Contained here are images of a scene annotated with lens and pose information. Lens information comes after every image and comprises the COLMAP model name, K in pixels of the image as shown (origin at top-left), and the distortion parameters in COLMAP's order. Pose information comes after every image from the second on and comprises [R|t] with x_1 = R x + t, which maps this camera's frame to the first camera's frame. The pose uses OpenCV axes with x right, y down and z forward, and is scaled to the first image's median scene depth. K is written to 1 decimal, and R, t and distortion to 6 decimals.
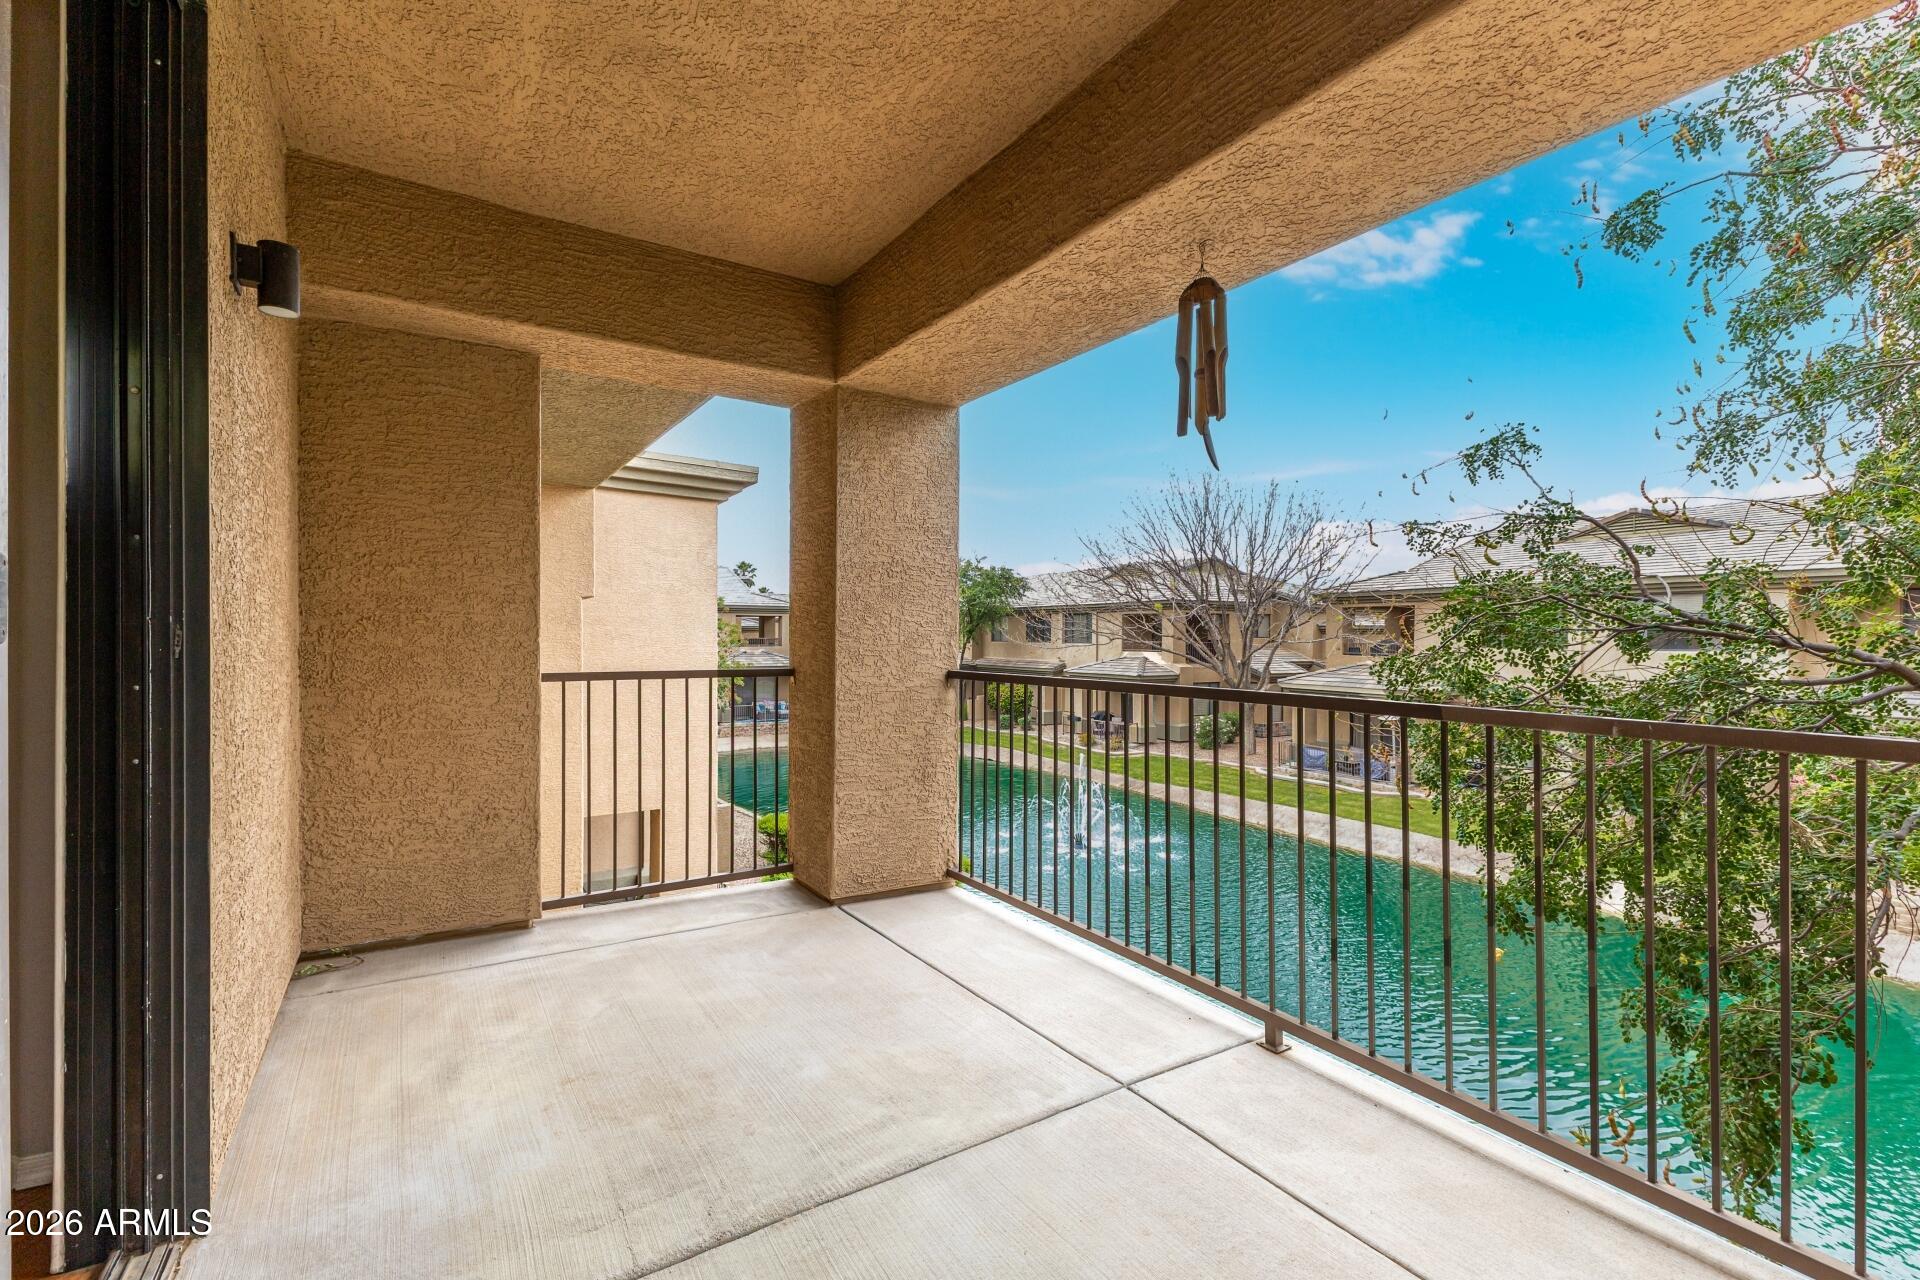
lens RADIAL K [[837.1, 0, 959.2], [0, 837.1, 631.4], [0, 0, 1]] dist [0.002195, -0.000004]
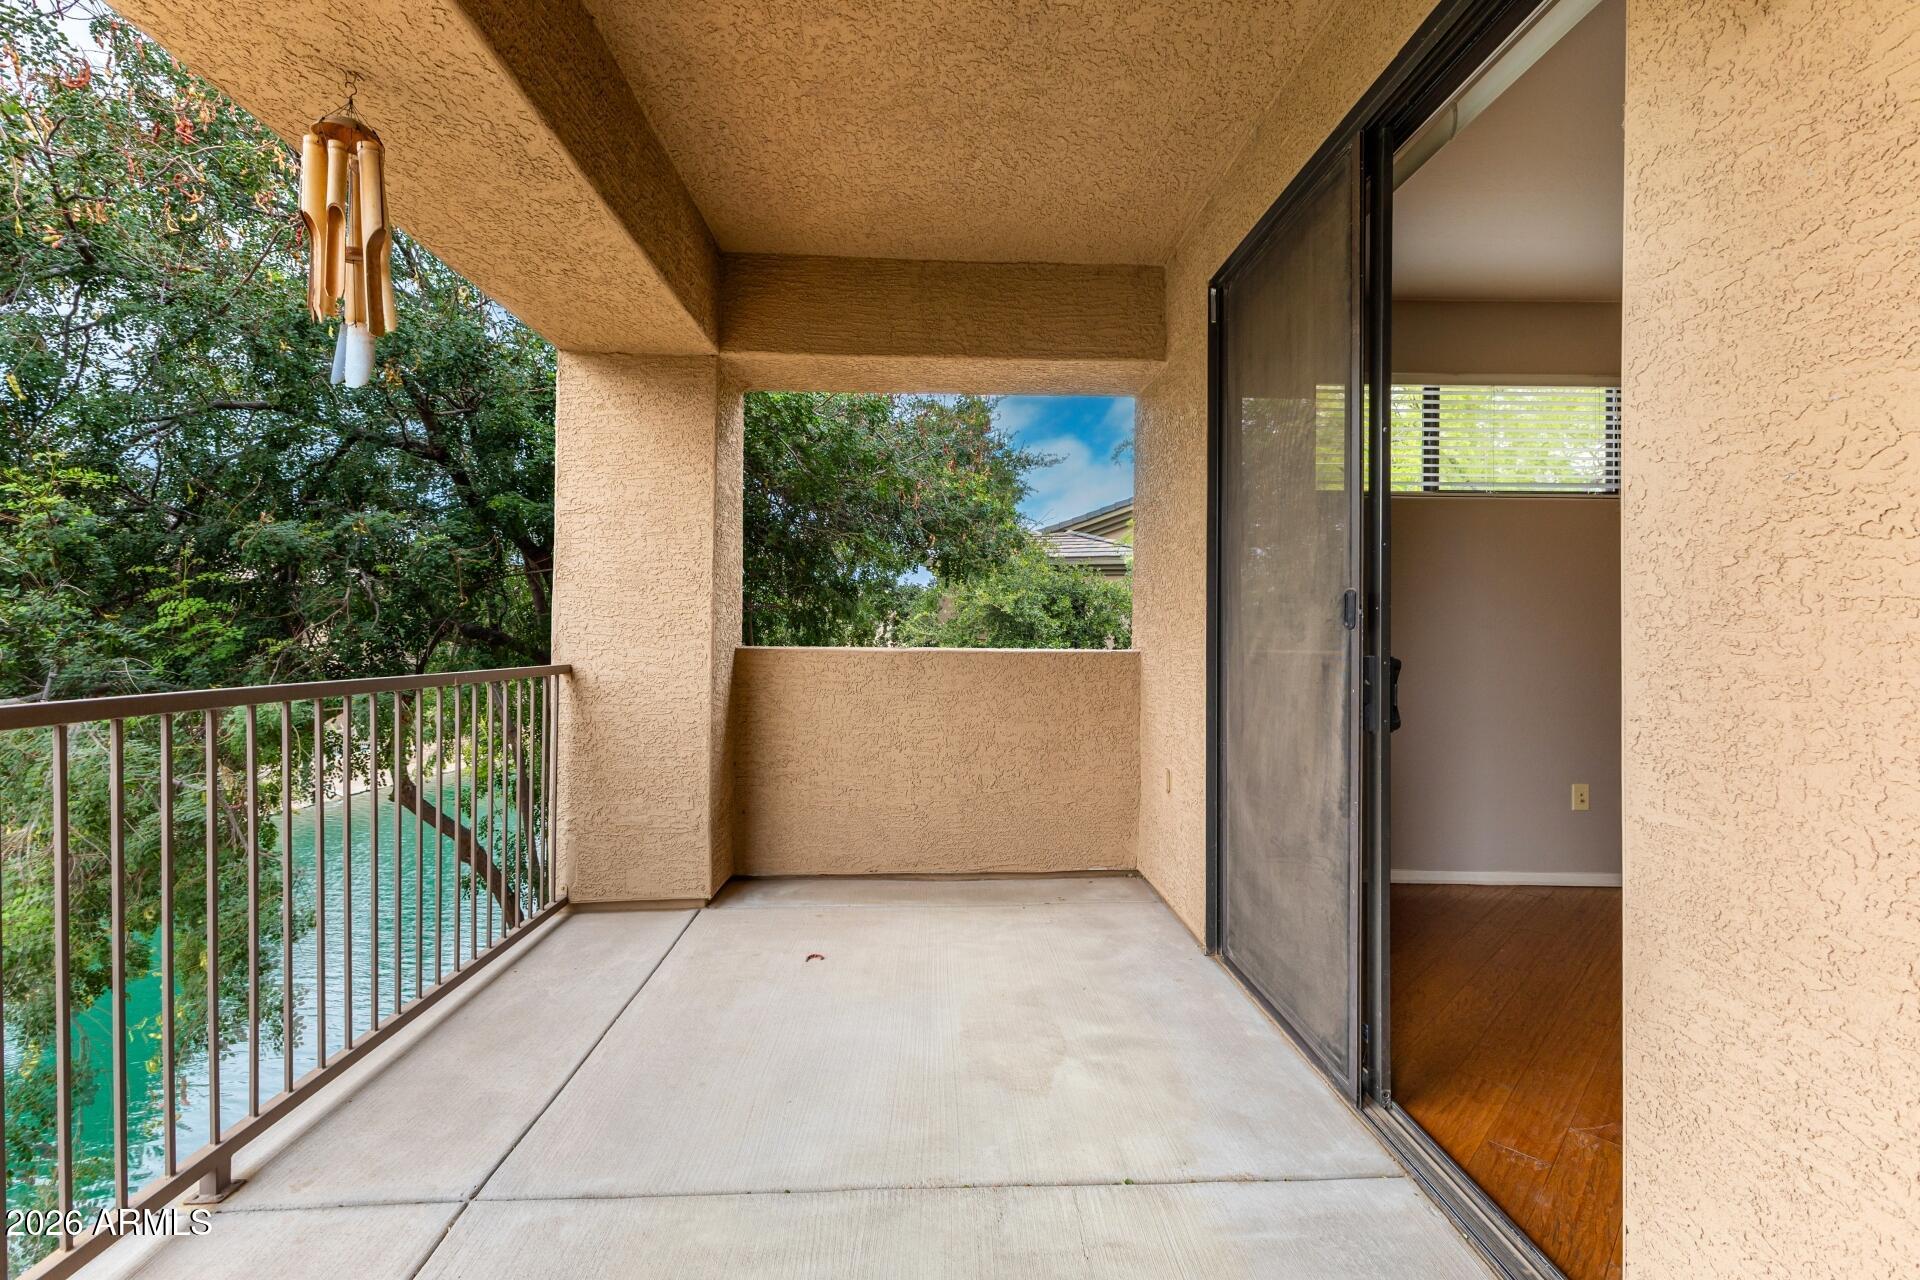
lens RADIAL K [[837.1, 0, 959.2], [0, 837.1, 631.4], [0, 0, 1]] dist [0.002195, -0.000004]
pose [[-0.863199, -0.006432, 0.504823, -0.589369], [-0.006241, 0.999978, 0.002068, 0.021859], [-0.504826, -0.001366, -0.863220, 1.490940]]
